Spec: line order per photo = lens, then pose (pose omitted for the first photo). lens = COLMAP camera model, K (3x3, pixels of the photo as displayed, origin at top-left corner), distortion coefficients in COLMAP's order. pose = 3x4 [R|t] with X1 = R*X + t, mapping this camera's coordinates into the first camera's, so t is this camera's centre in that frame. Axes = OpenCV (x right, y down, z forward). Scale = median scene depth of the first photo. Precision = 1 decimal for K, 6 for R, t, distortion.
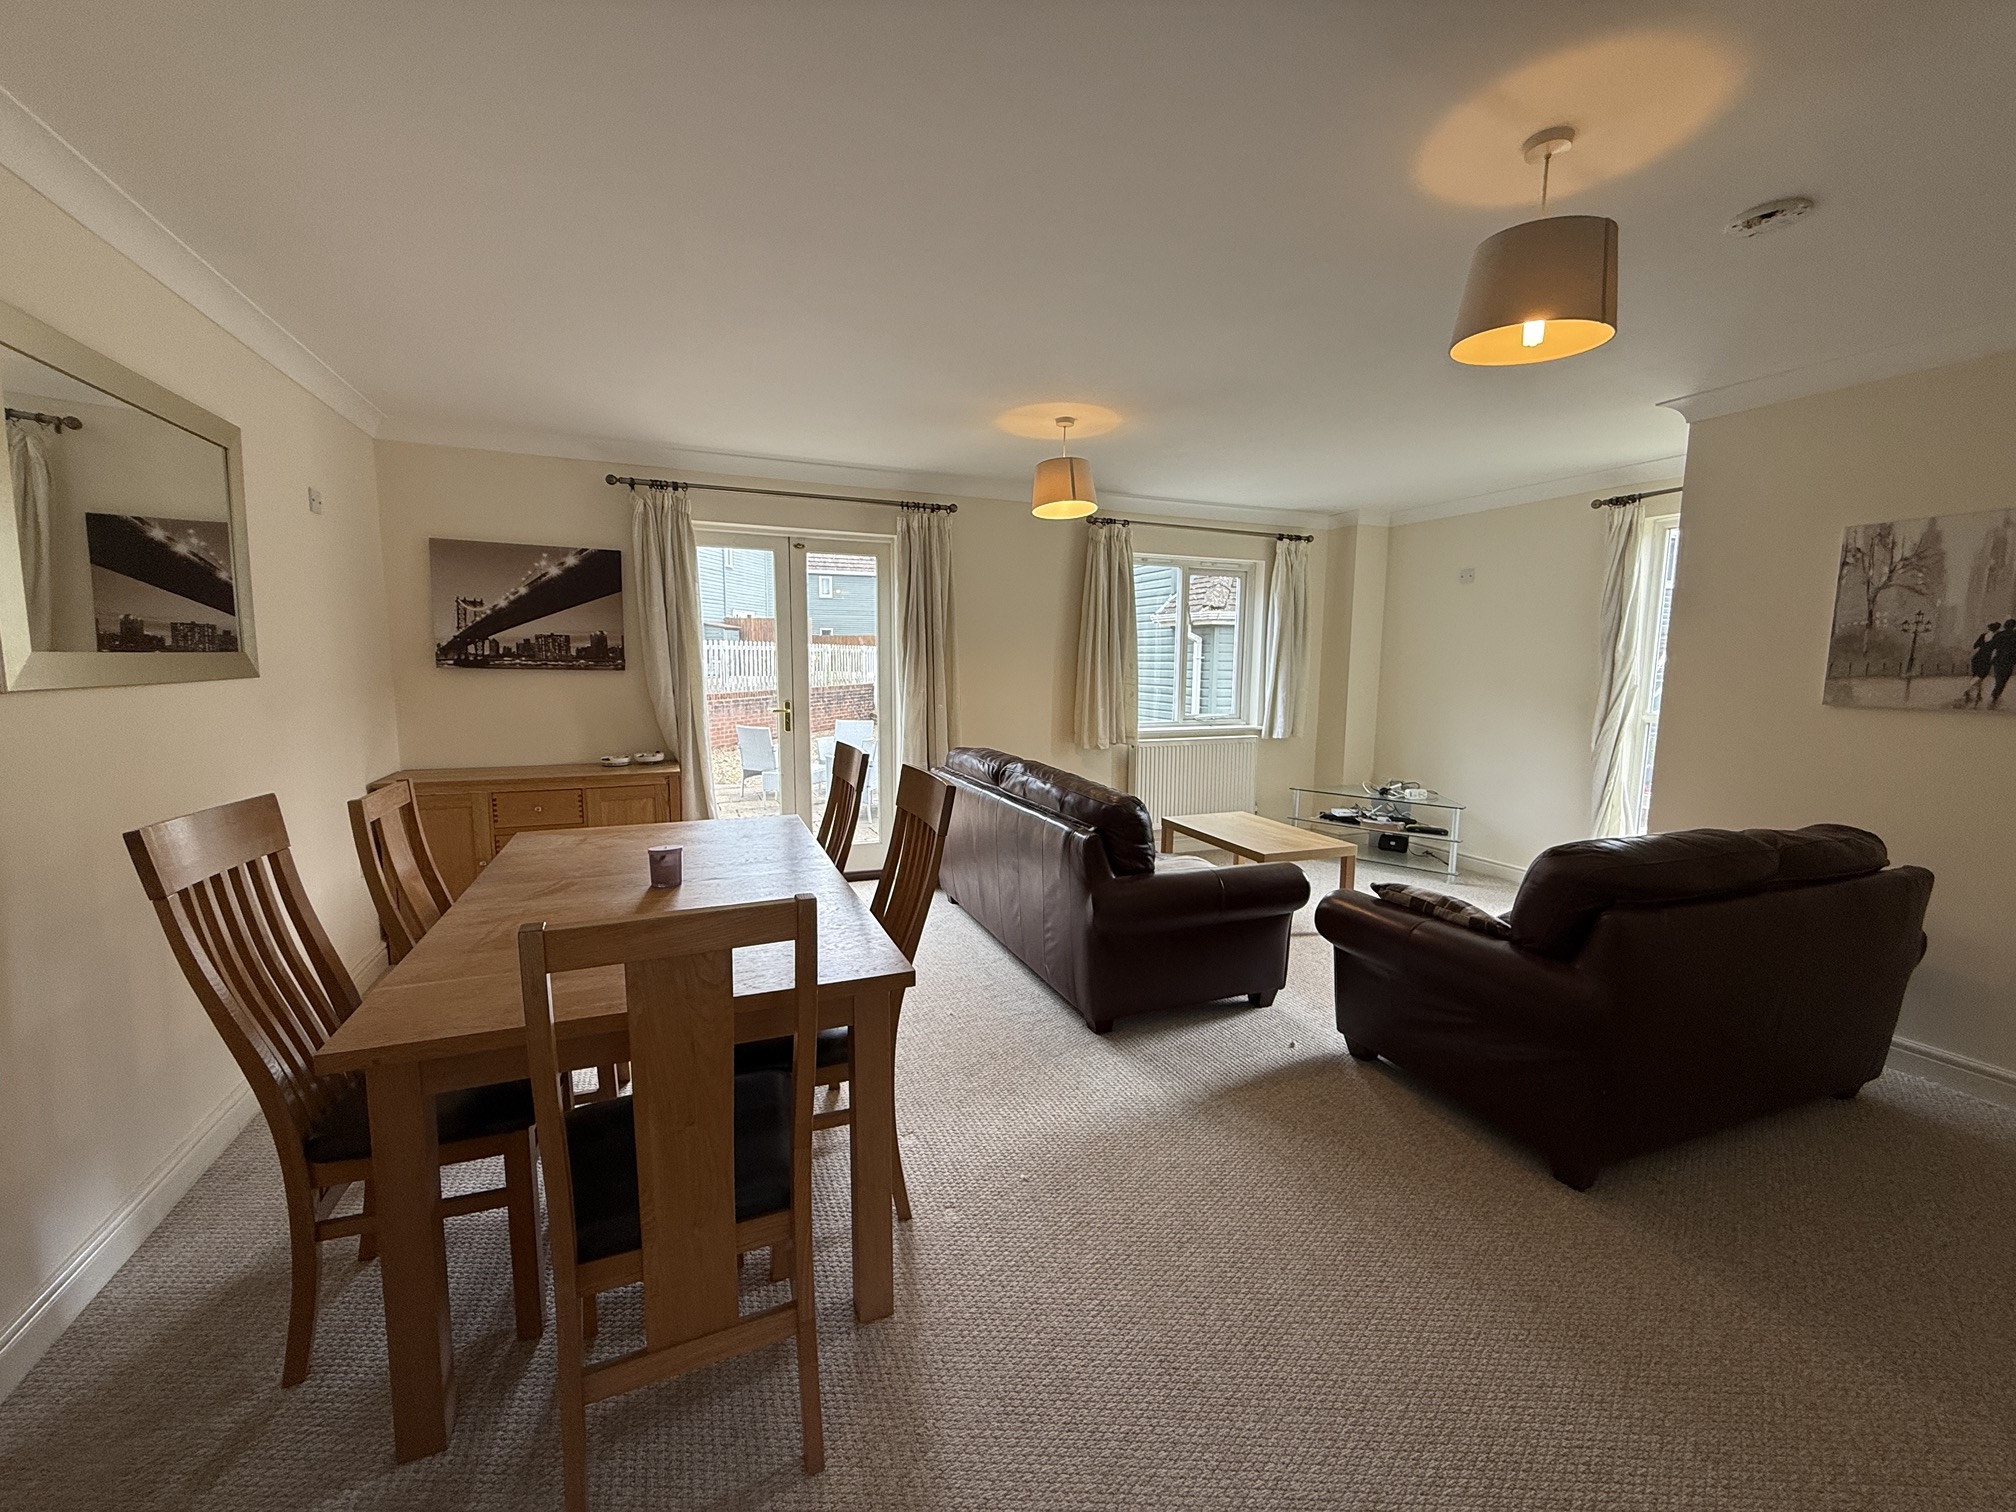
lens RADIAL K [[799.6, 0, 1004.0], [0, 799.6, 750.5], [0, 0, 1]] dist [-0.001135, -0.000483]
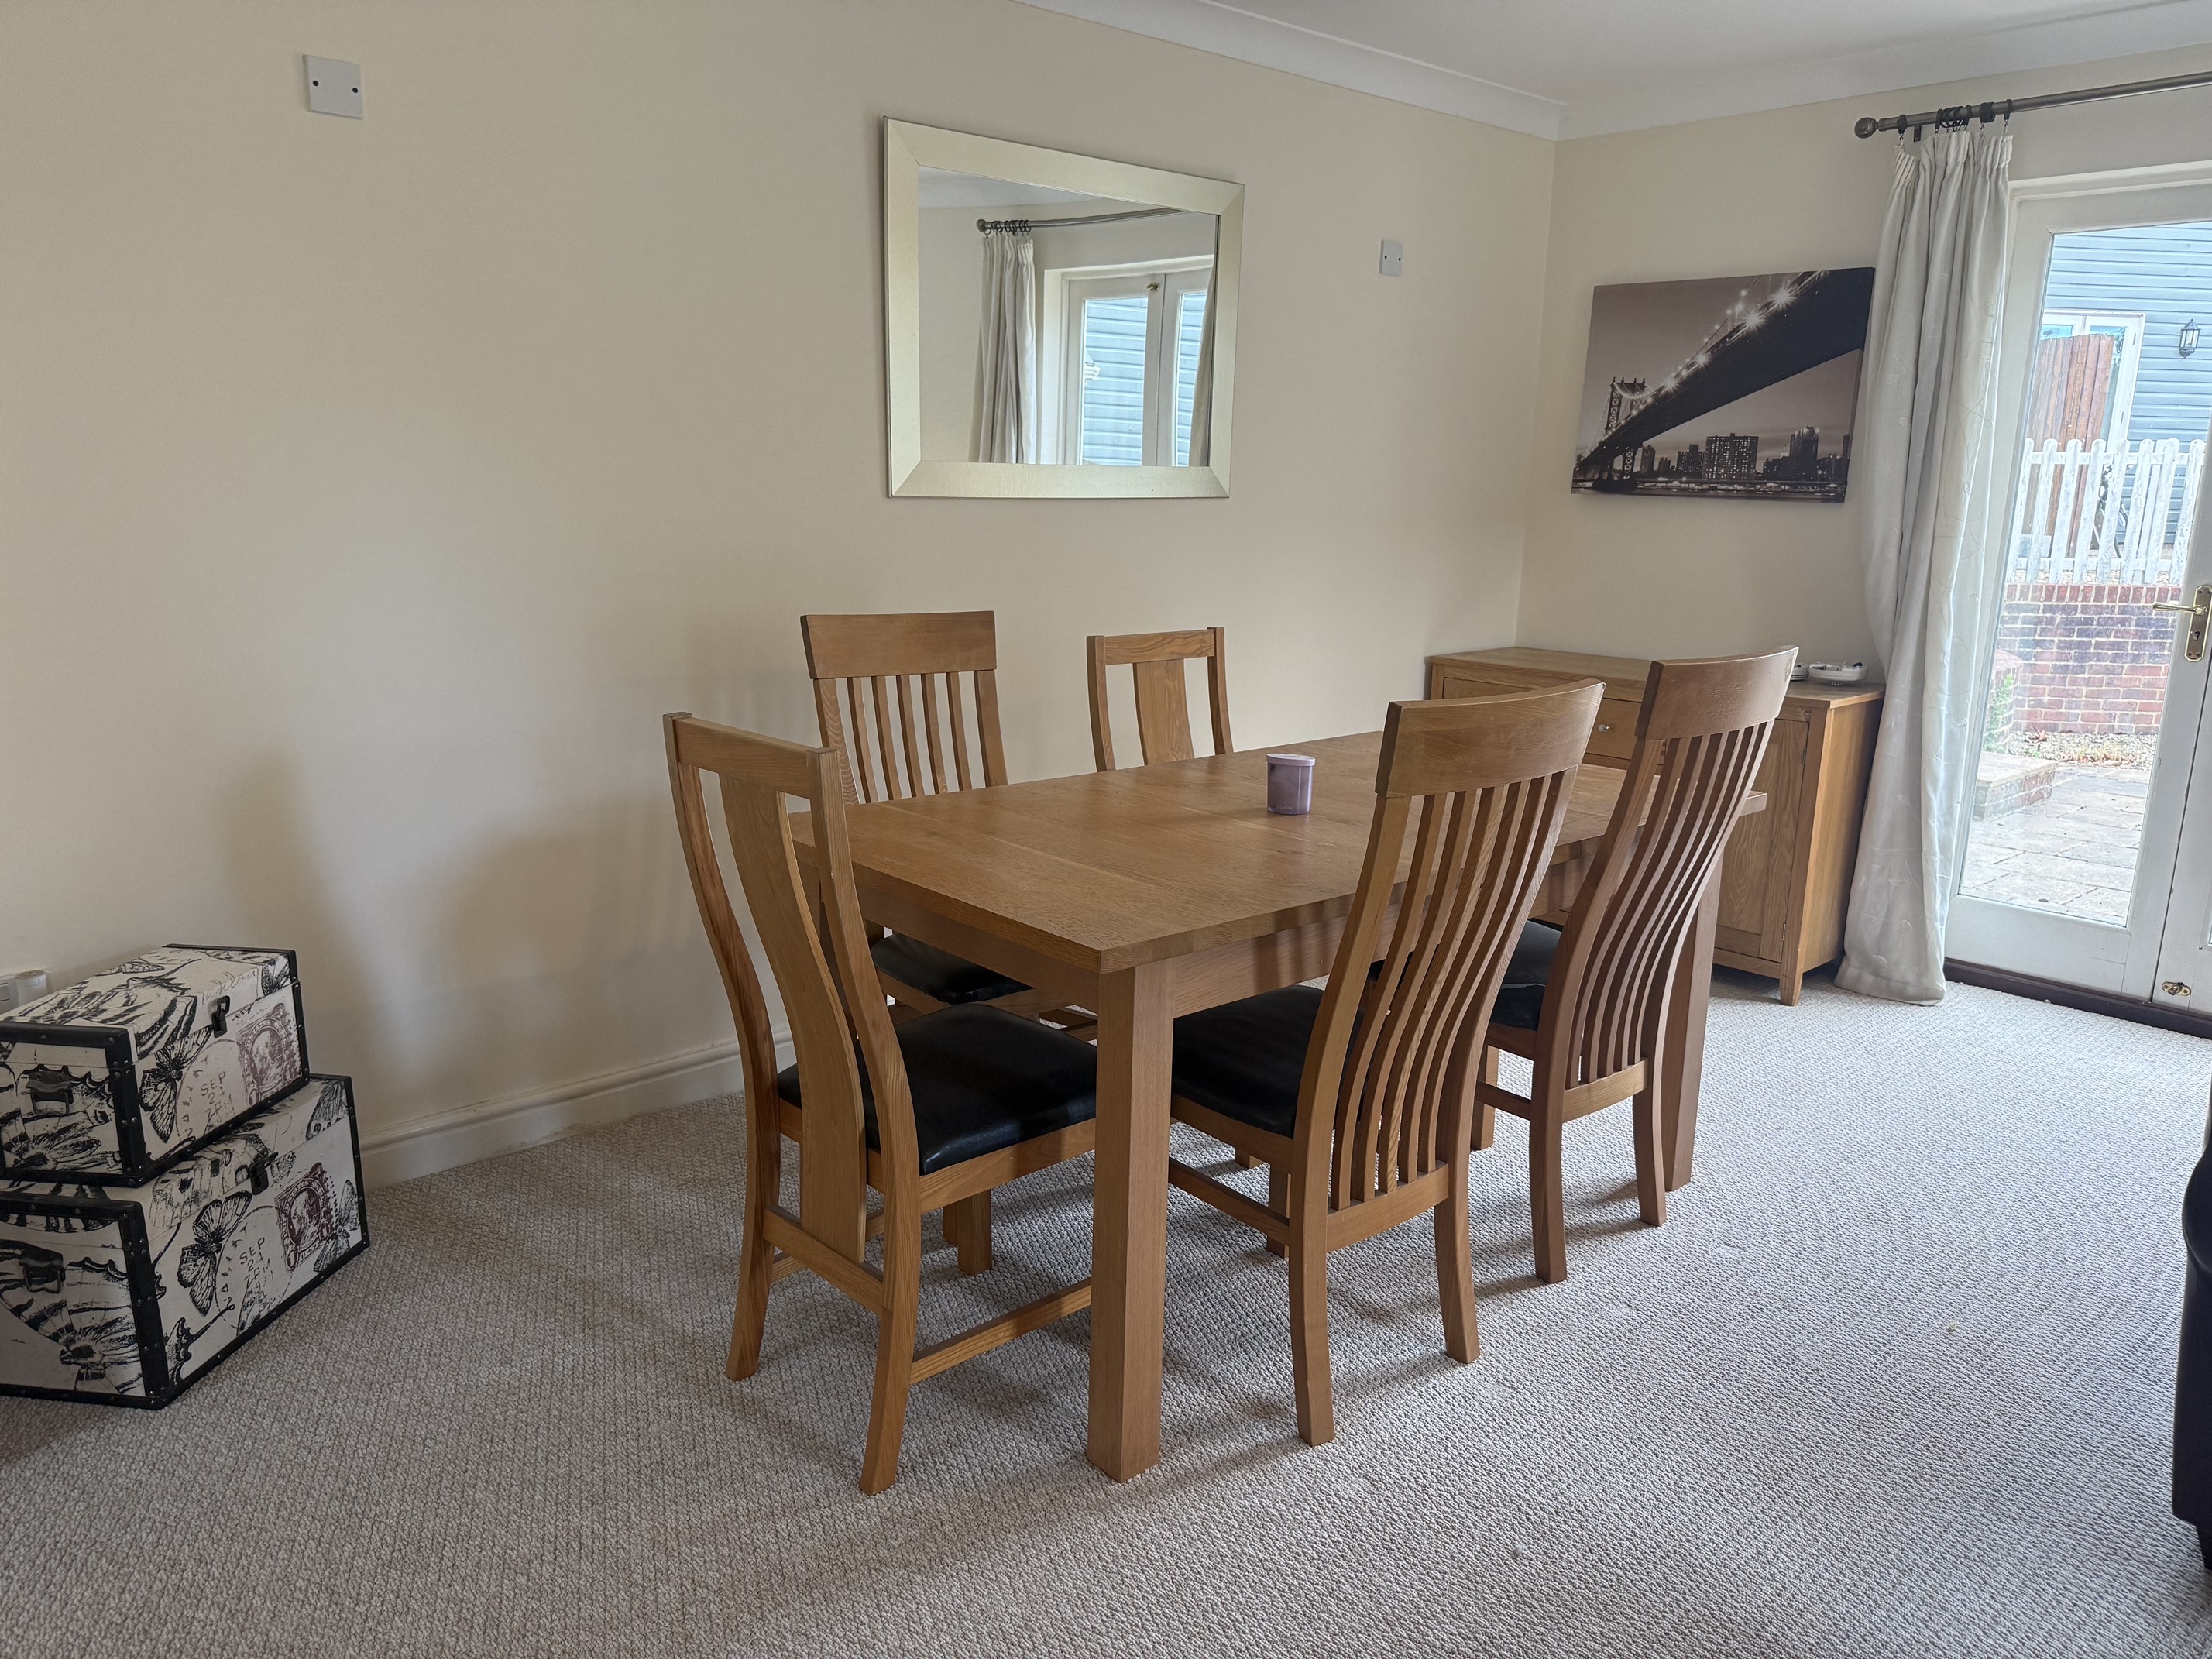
lens RADIAL K [[1552.0, 0, 1100.0], [0, 1552.0, 838.5], [0, 0, 1]] dist [-0.002293, -0.007751]
pose [[0.323742, 0.213198, -0.921812, 0.373742], [-0.119316, 0.975703, 0.183758, -0.014694], [0.938592, 0.050496, 0.341314, 0.217826]]
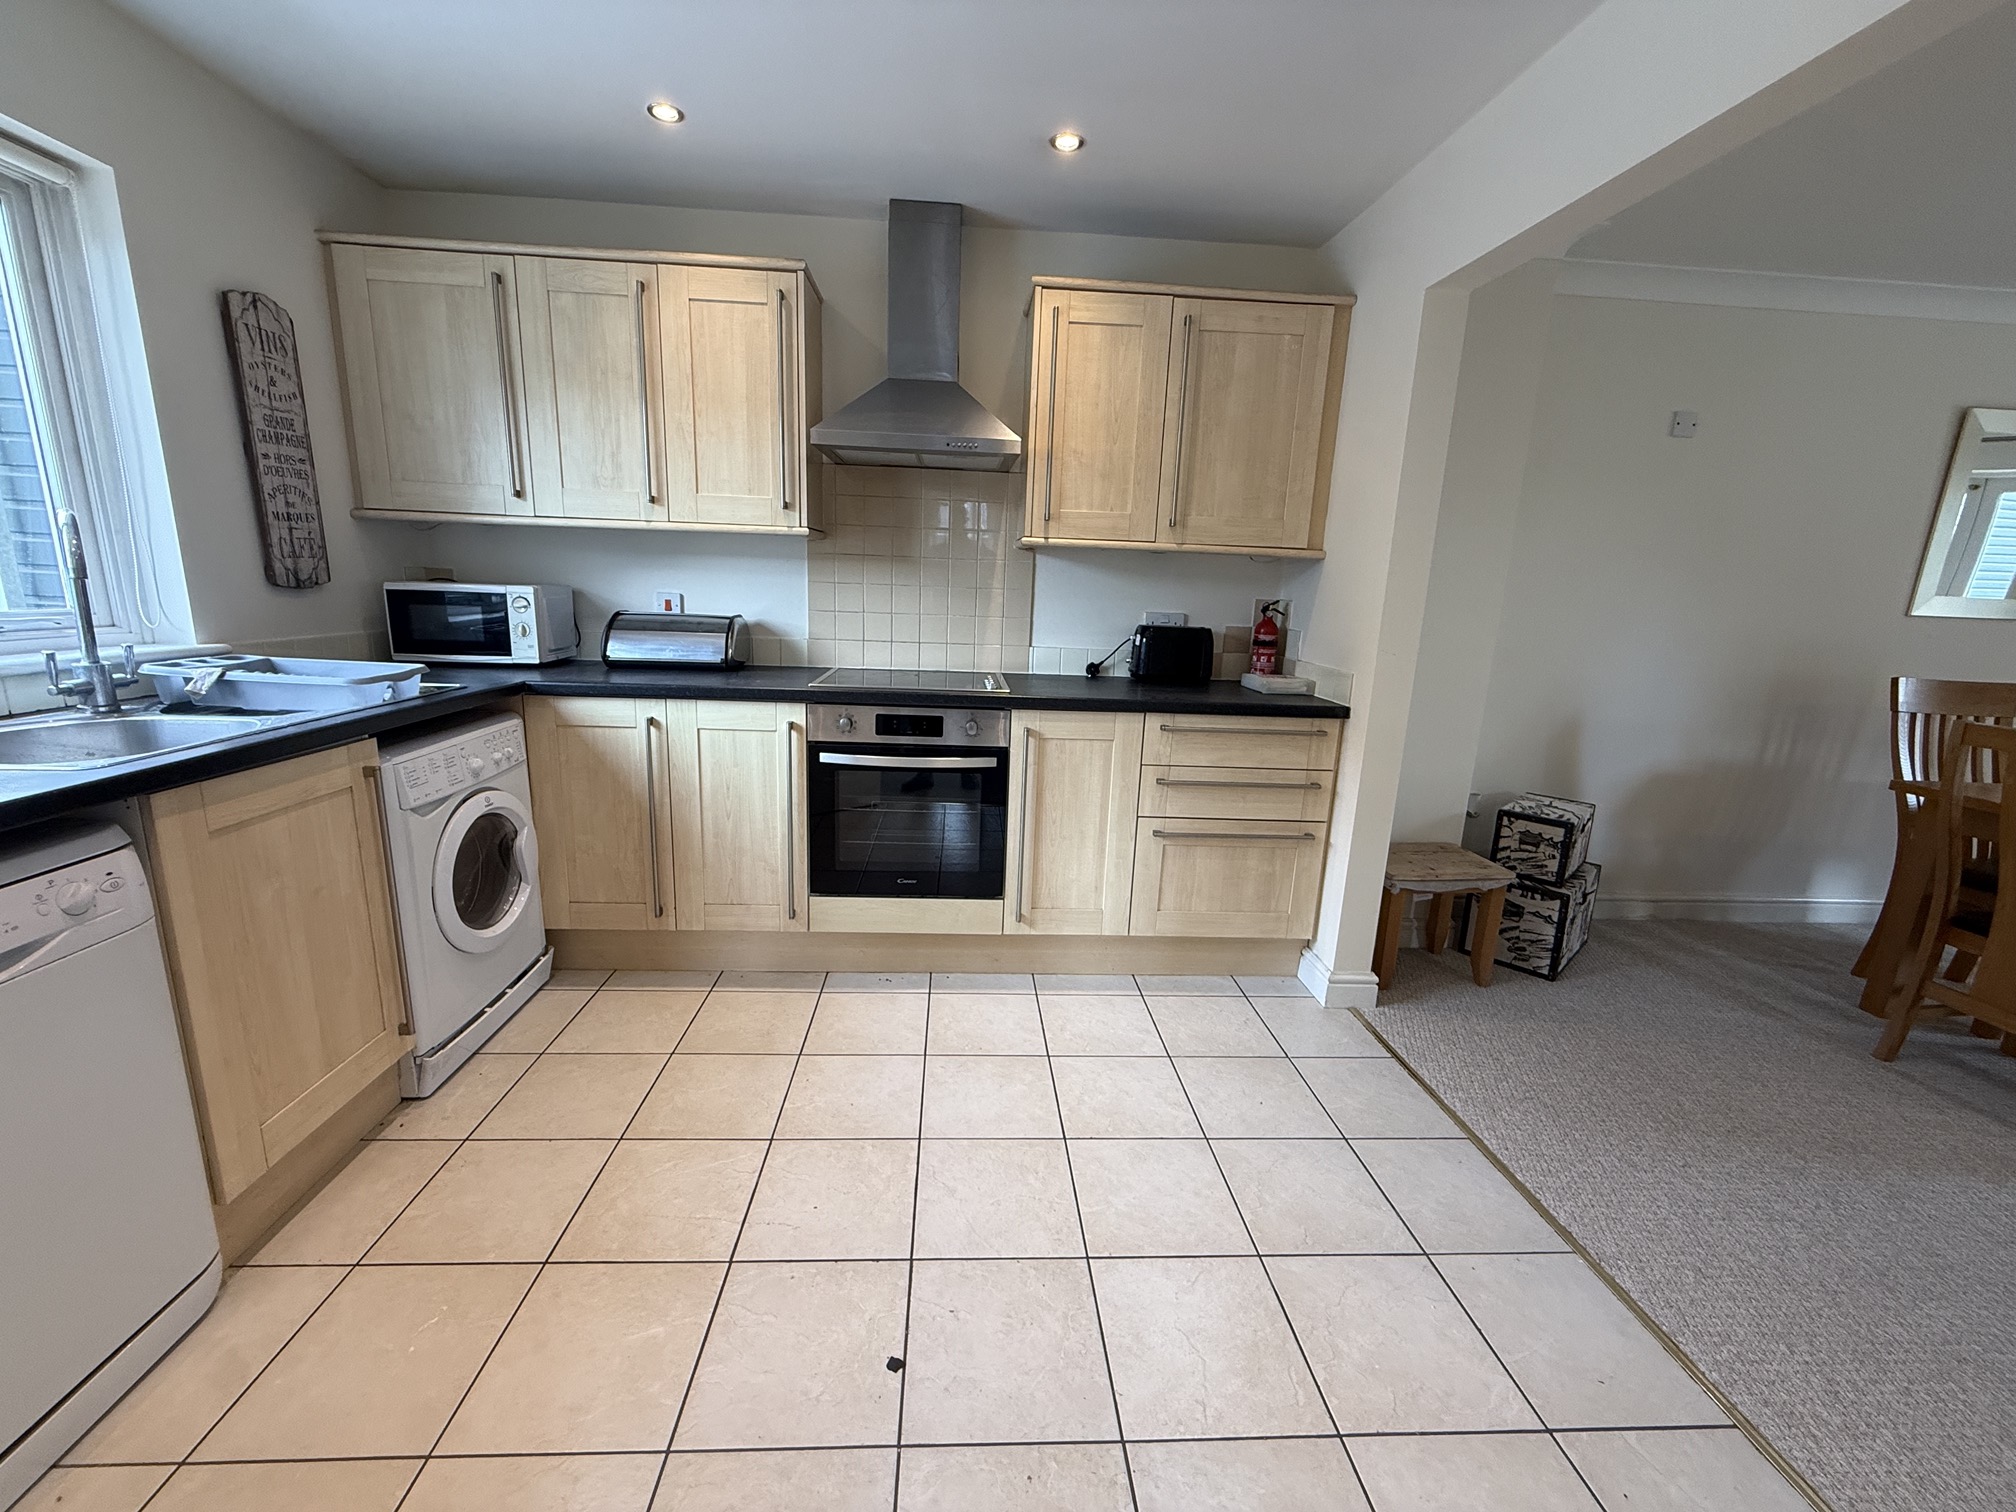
lens RADIAL K [[799.6, 0, 1004.0], [0, 799.6, 750.5], [0, 0, 1]] dist [-0.001135, -0.000483]
pose [[-0.336857, 0.178856, -0.924412, 0.555545], [-0.146058, 0.959981, 0.238962, 0.040619], [0.930158, 0.215514, -0.297253, -0.175682]]
